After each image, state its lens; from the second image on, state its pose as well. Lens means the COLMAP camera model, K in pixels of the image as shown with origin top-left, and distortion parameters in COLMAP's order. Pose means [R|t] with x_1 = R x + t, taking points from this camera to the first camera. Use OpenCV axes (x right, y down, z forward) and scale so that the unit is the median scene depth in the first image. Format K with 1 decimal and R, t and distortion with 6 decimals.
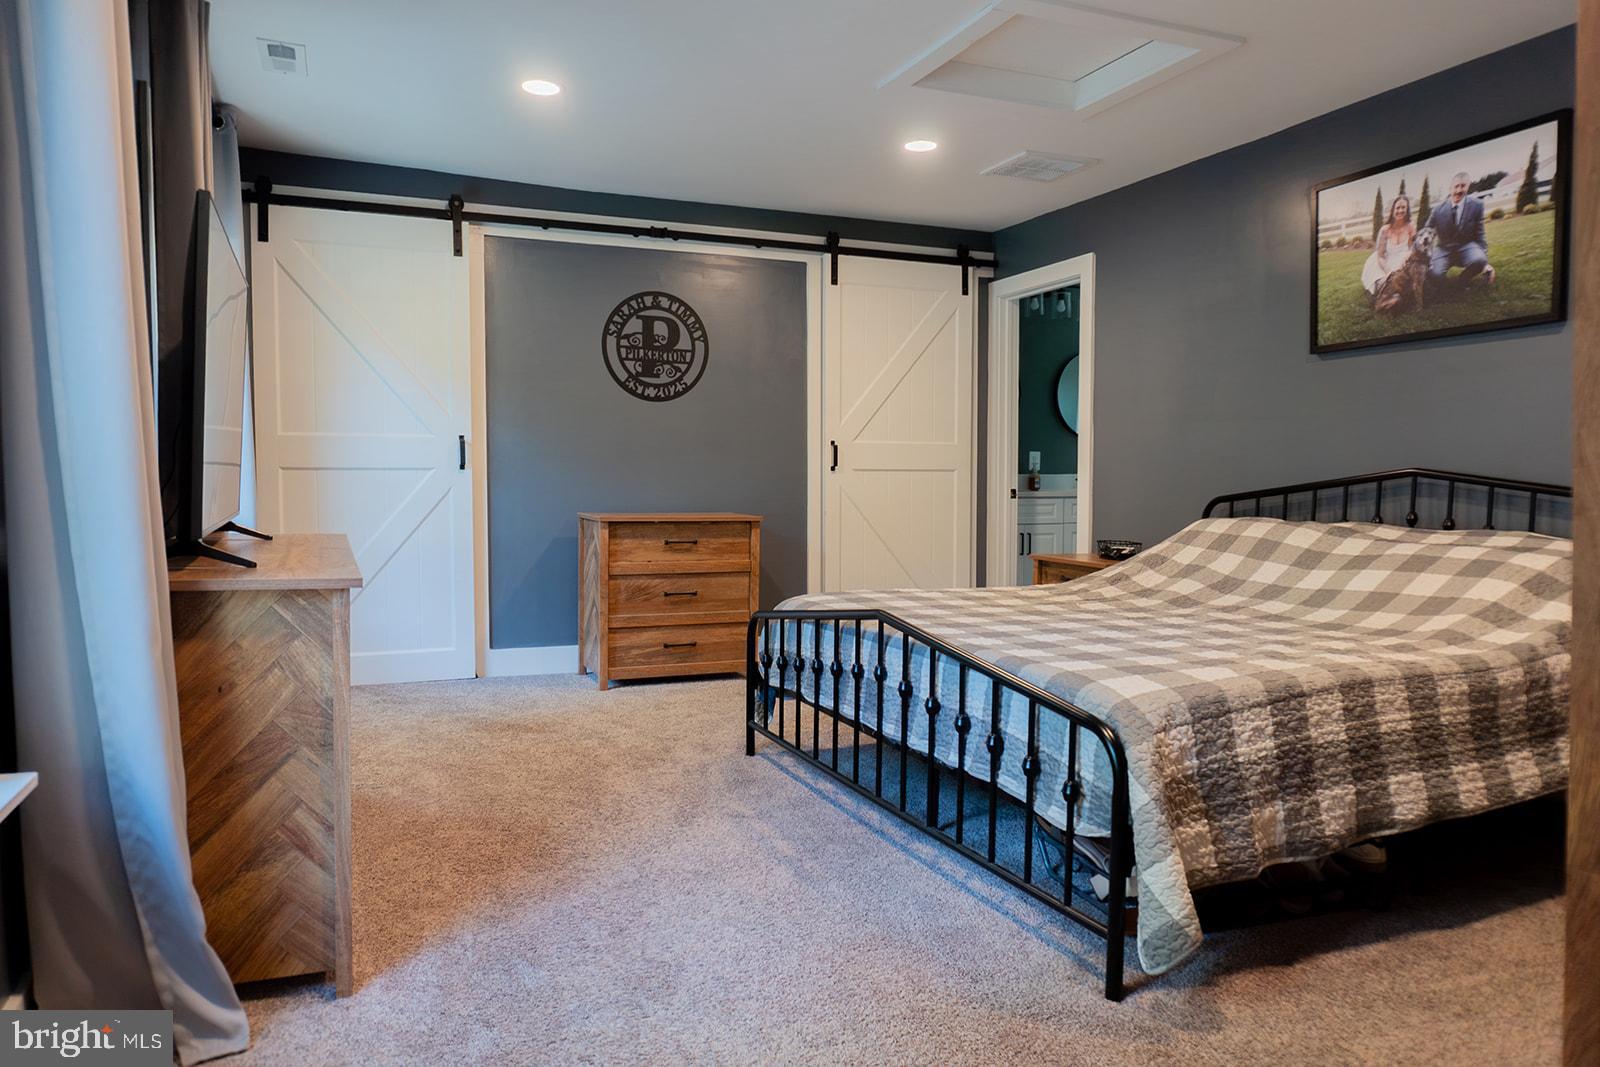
lens RADIAL K [[1104.4, 0, 807.8], [0, 1104.4, 538.4], [0, 0, 1]] dist [-0.008146, -0.012283]
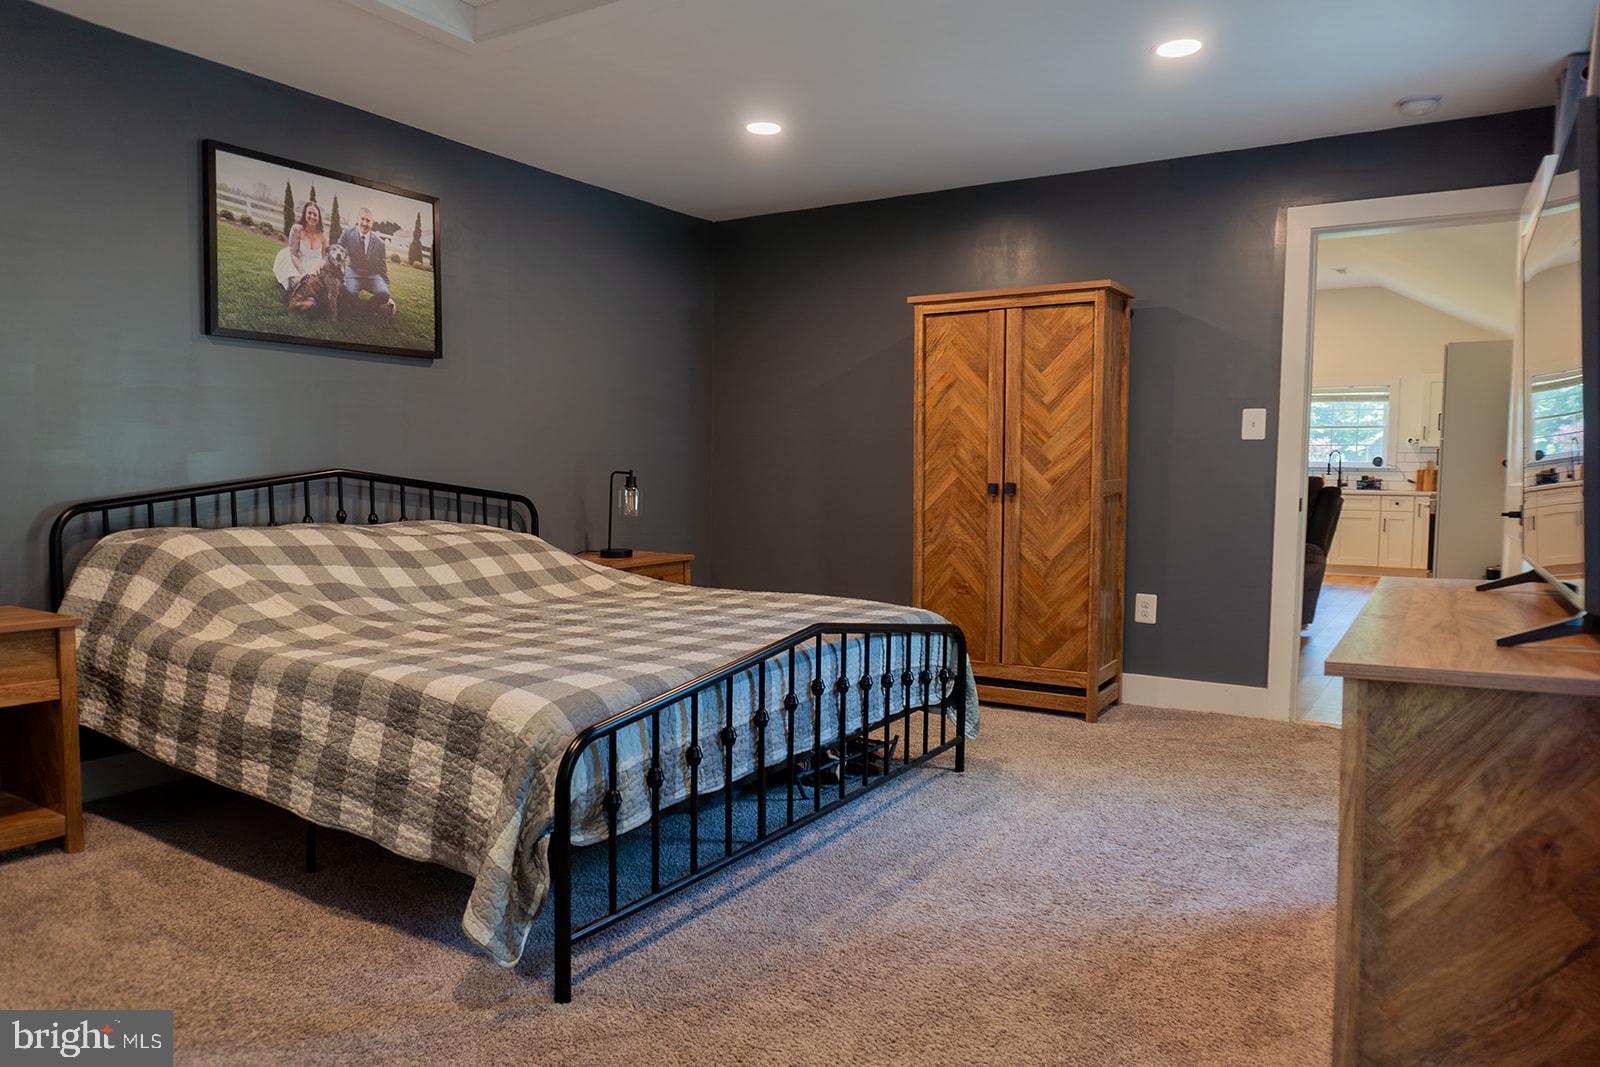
lens RADIAL K [[1104.4, 0, 795.3], [0, 1104.4, 540.3], [0, 0, 1]] dist [-0.008146, -0.012283]
pose [[-0.582218, -0.061280, 0.810720, -0.590218], [0.029557, 0.994901, 0.096428, -0.086986], [-0.812495, 0.080105, -0.577438, 1.292561]]
